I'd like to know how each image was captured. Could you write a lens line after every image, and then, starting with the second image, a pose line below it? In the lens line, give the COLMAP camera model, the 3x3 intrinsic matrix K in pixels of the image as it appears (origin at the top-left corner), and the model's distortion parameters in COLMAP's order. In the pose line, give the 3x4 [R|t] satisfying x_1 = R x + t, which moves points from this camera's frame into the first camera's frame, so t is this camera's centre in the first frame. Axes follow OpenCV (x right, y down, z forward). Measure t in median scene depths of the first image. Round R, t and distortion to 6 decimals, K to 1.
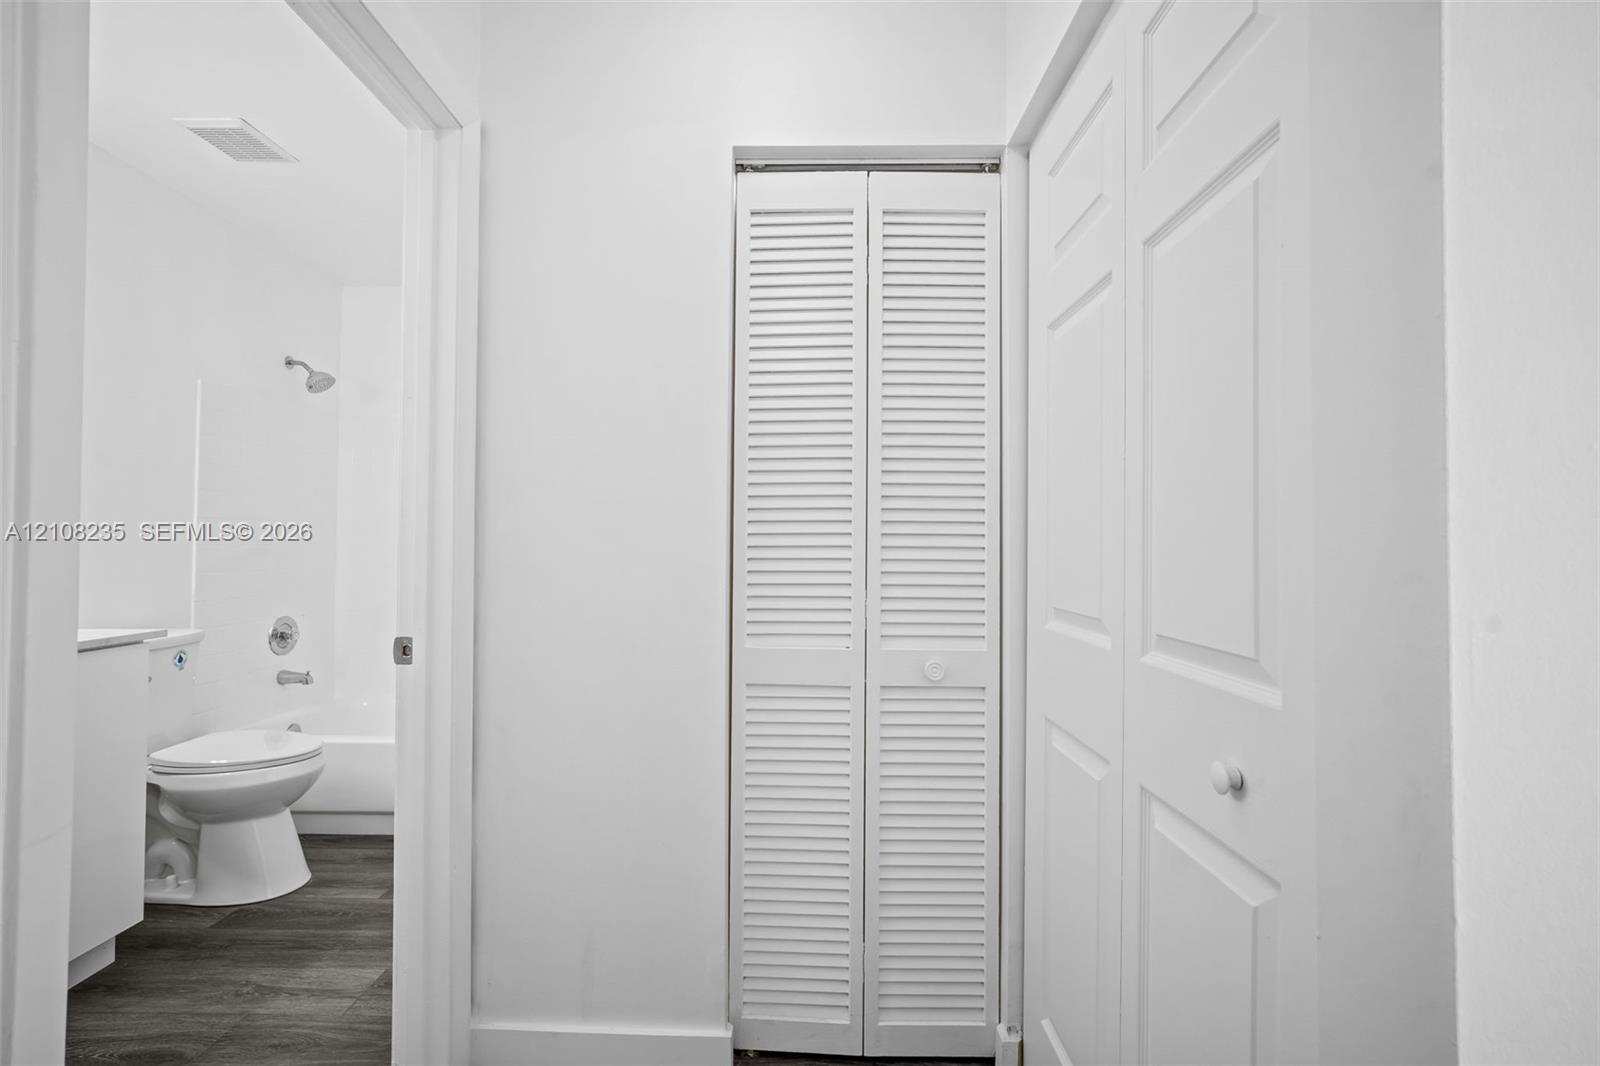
lens RADIAL K [[690.0, 0, 794.8], [0, 690.0, 530.8], [0, 0, 1]] dist [-0.013023, 0.006111]
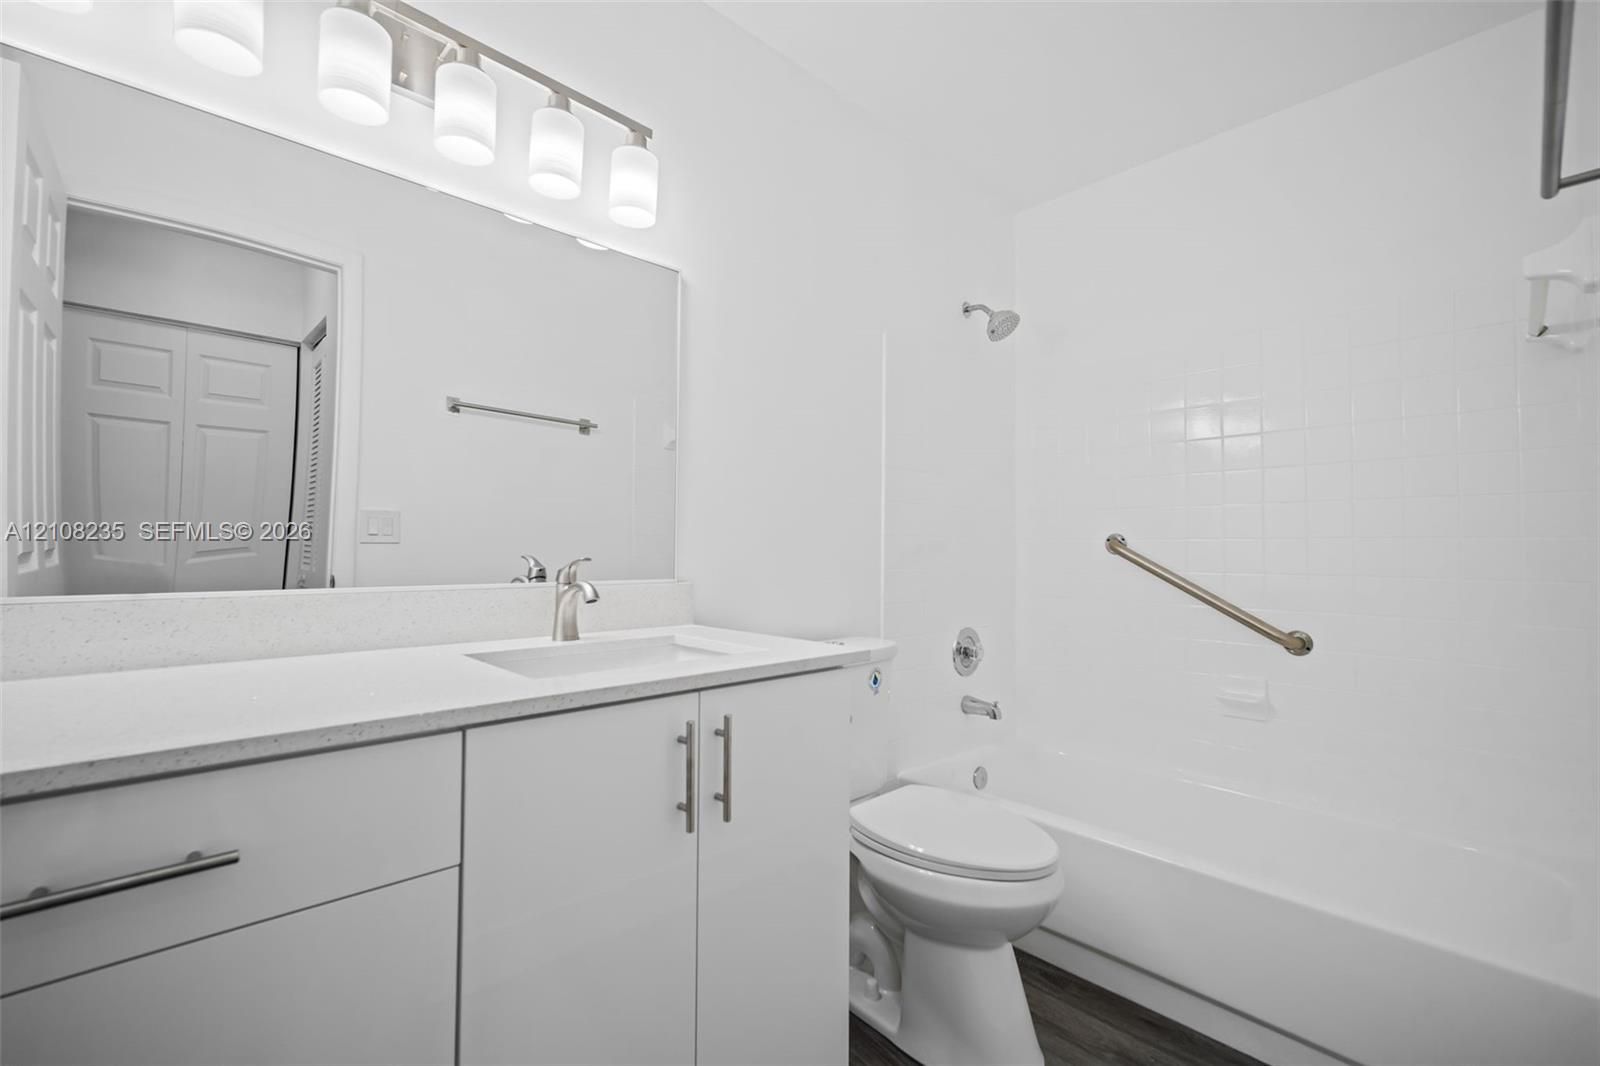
lens RADIAL K [[690.0, 0, 794.8], [0, 690.0, 530.8], [0, 0, 1]] dist [-0.013023, 0.006111]
pose [[0.688280, -0.020840, -0.725146, -0.308365], [0.010436, 0.999768, -0.018827, 0.026477], [0.725370, 0.005390, 0.688338, 0.313748]]
